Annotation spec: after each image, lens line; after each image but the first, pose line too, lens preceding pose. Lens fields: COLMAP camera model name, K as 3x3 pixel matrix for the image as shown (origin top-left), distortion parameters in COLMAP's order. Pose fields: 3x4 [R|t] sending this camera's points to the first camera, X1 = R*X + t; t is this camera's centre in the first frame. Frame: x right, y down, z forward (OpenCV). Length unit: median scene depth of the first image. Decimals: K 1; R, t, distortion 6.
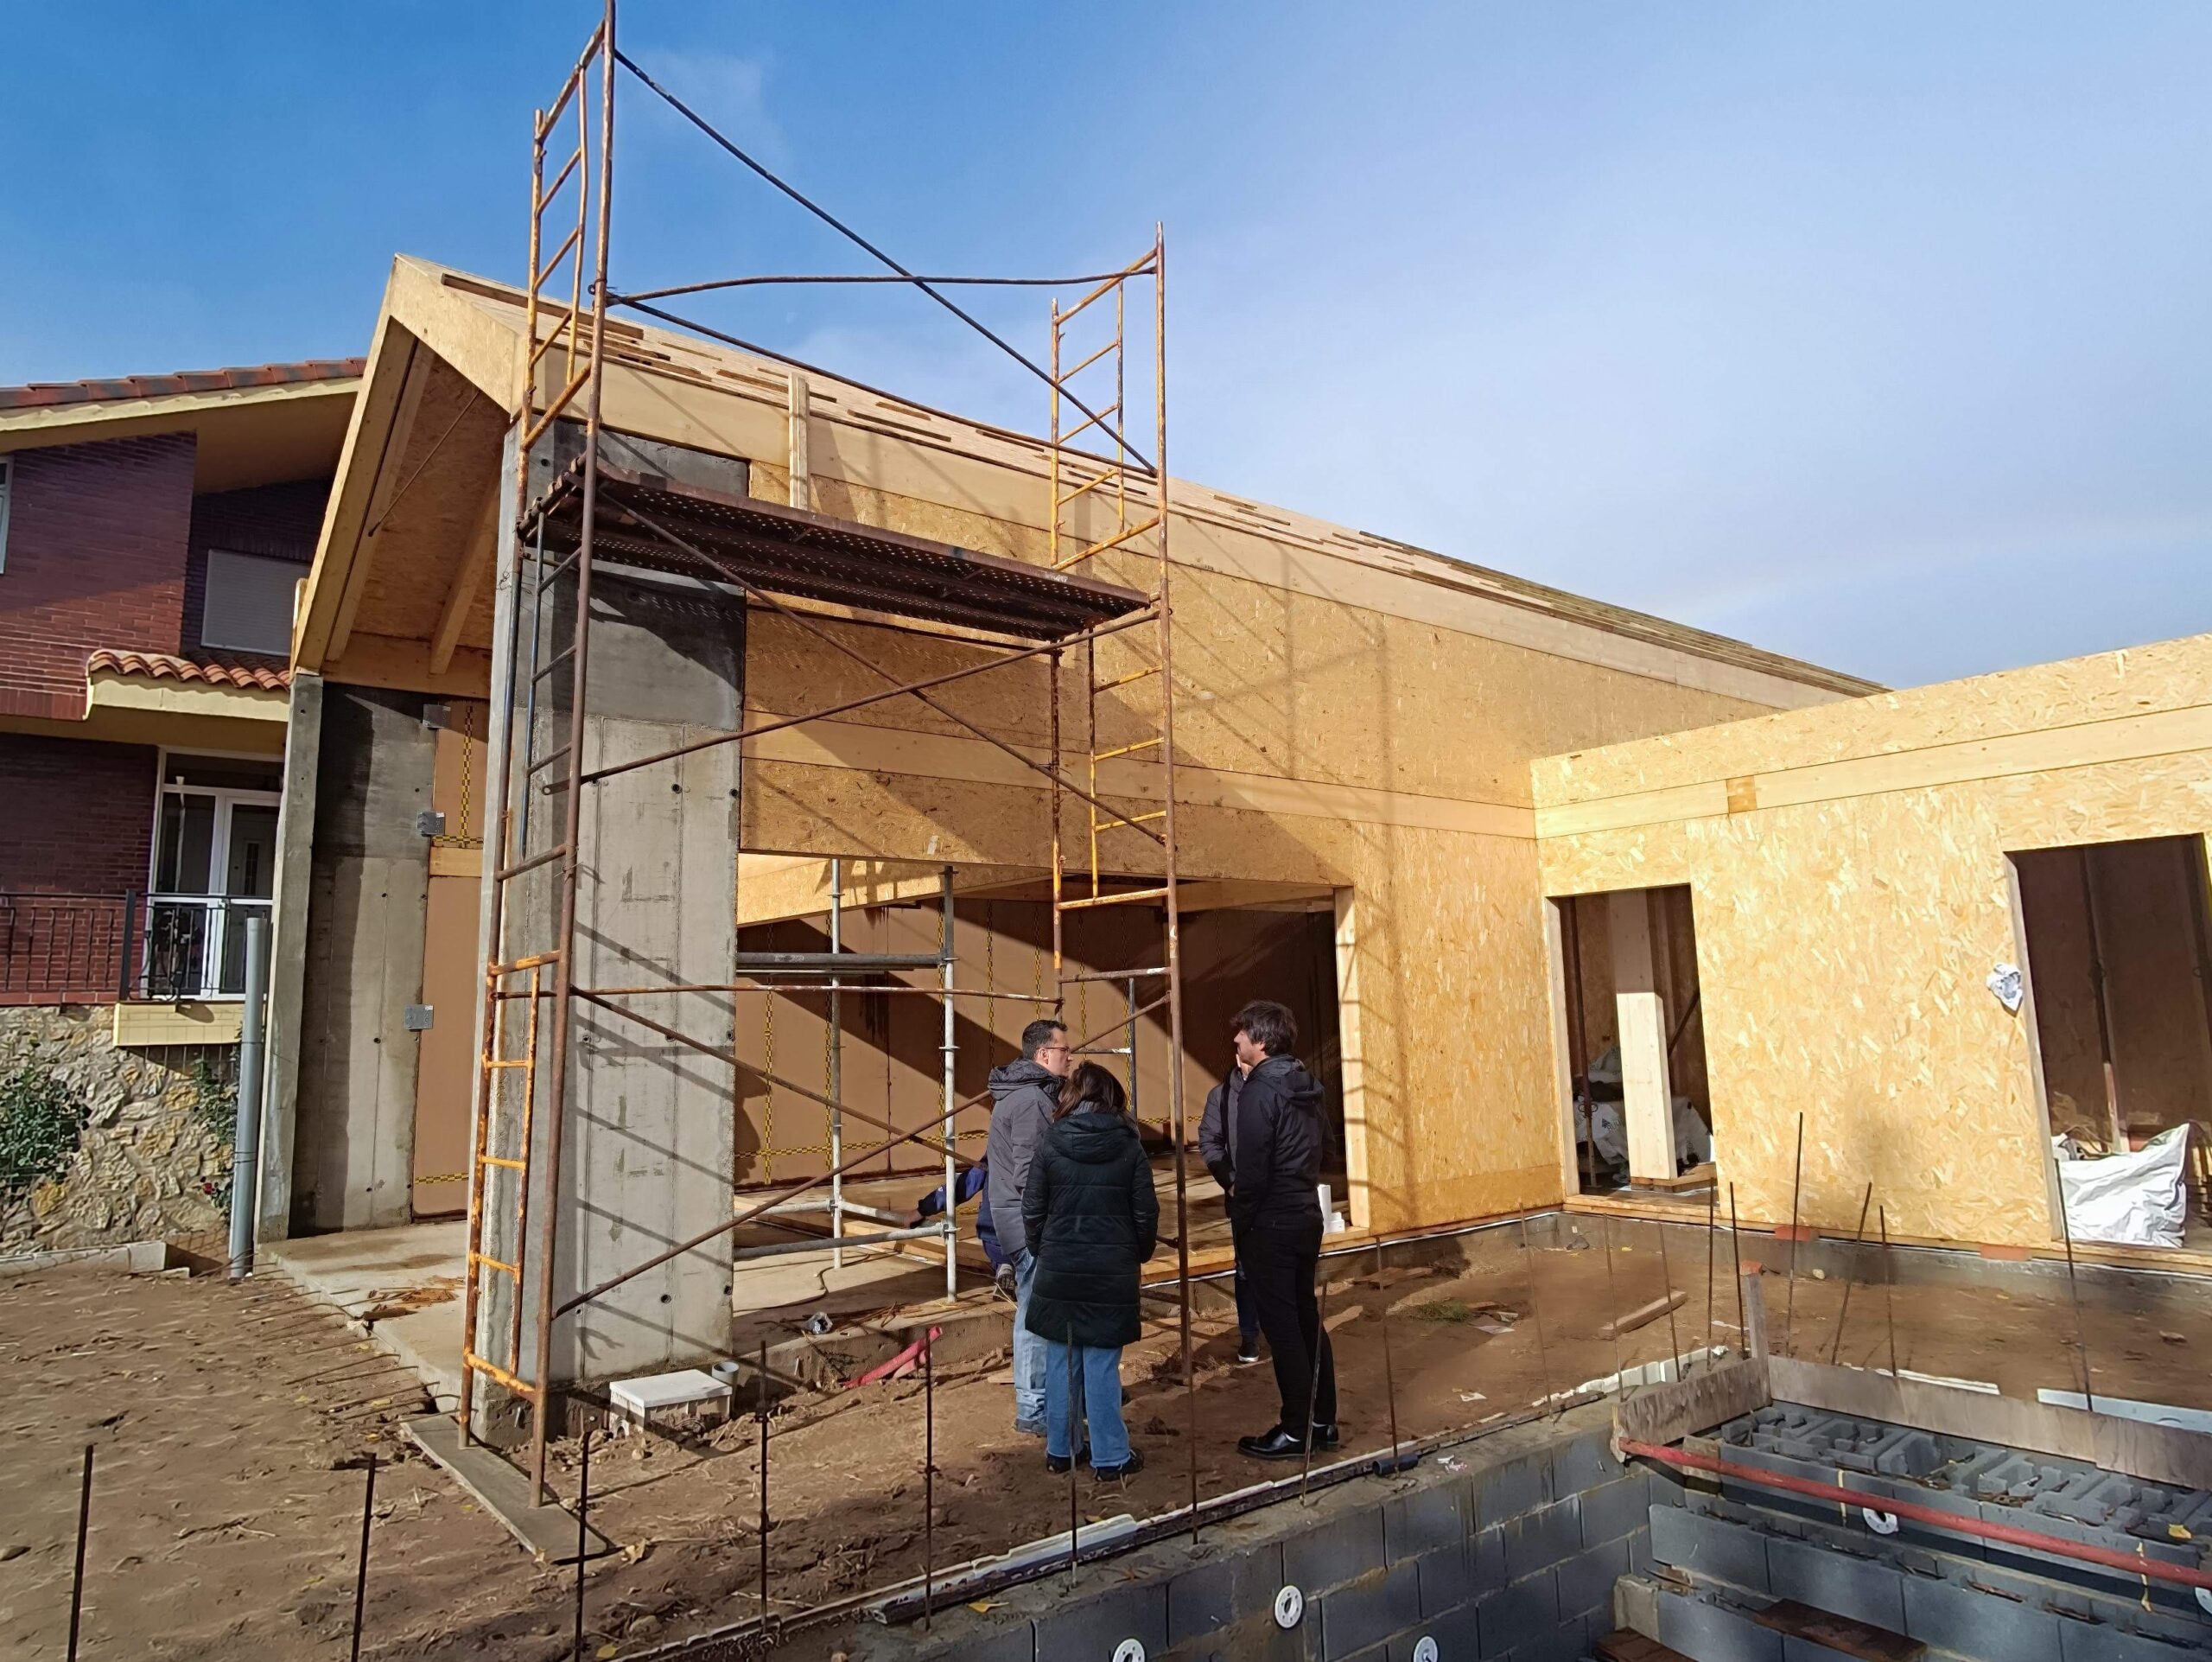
lens RADIAL K [[1408.1, 0, 1106.0], [0, 1408.1, 831.0], [0, 0, 1]] dist [0.000499, 0.001127]
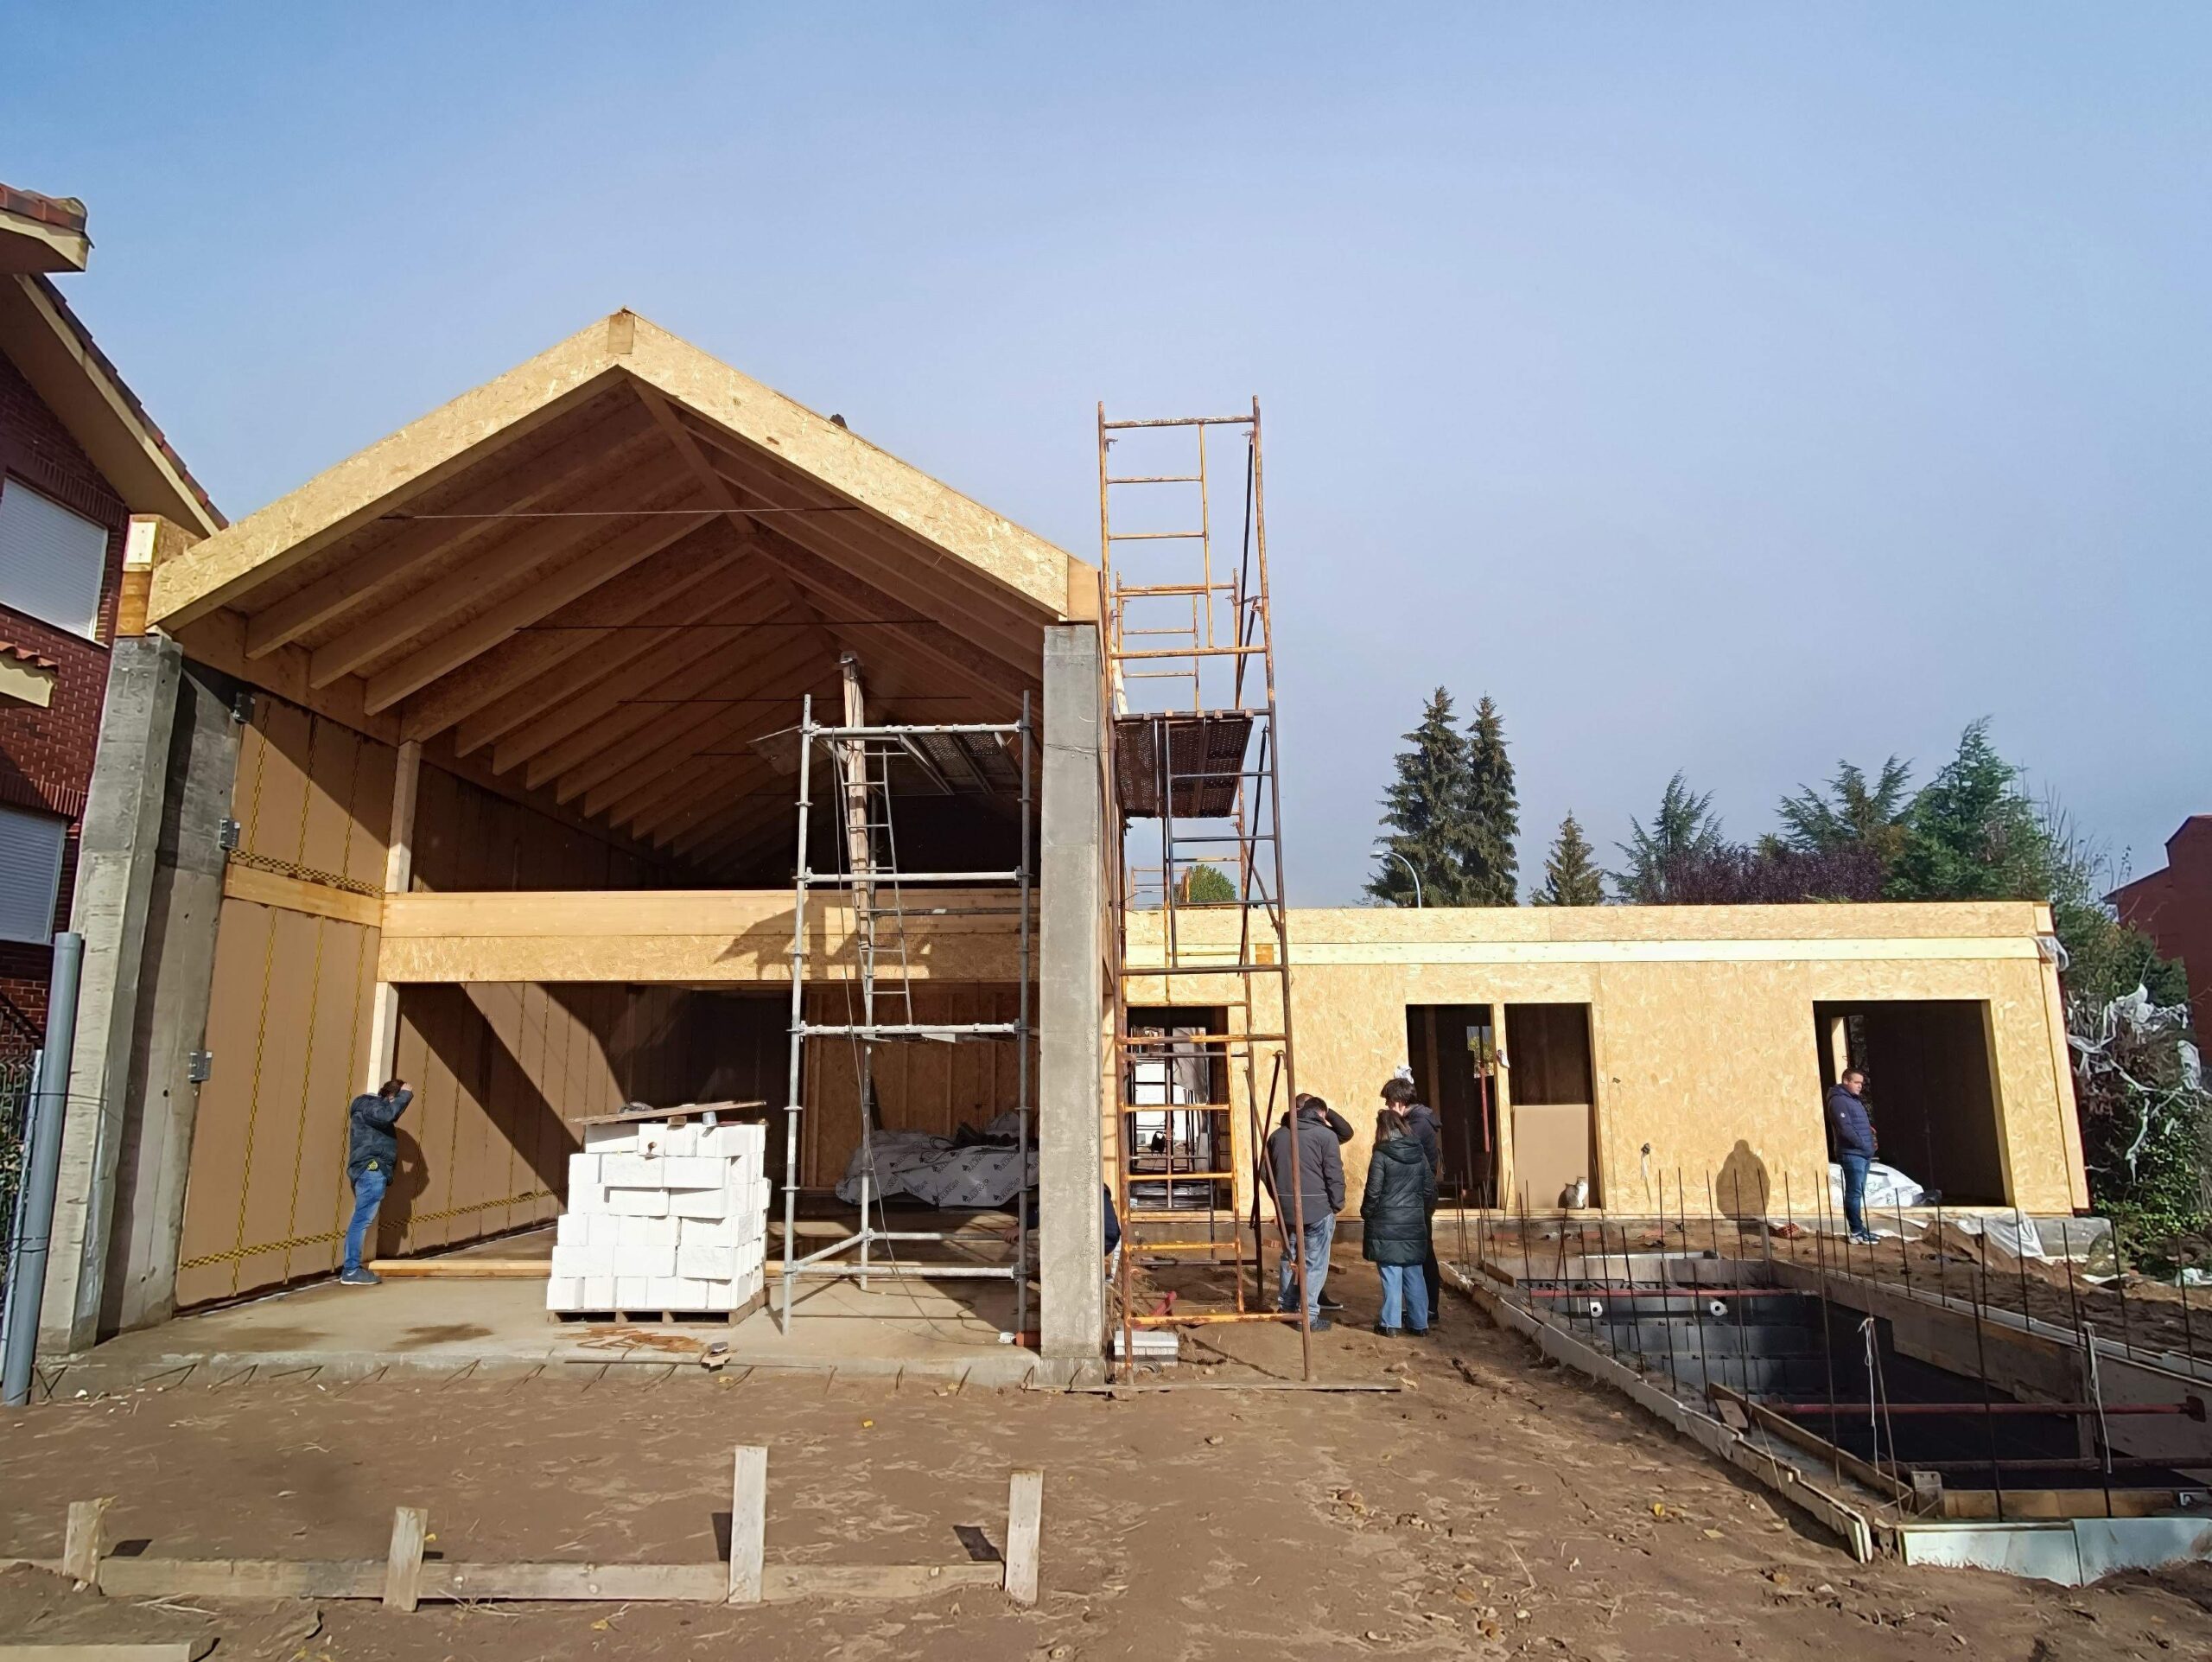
lens RADIAL K [[1408.1, 0, 1106.0], [0, 1408.1, 831.0], [0, 0, 1]] dist [0.000499, 0.001127]
pose [[0.642436, 0.153729, 0.750762, -0.793792], [-0.114492, 0.987932, -0.104320, 0.021089], [-0.757739, -0.018937, 0.652283, 0.058292]]
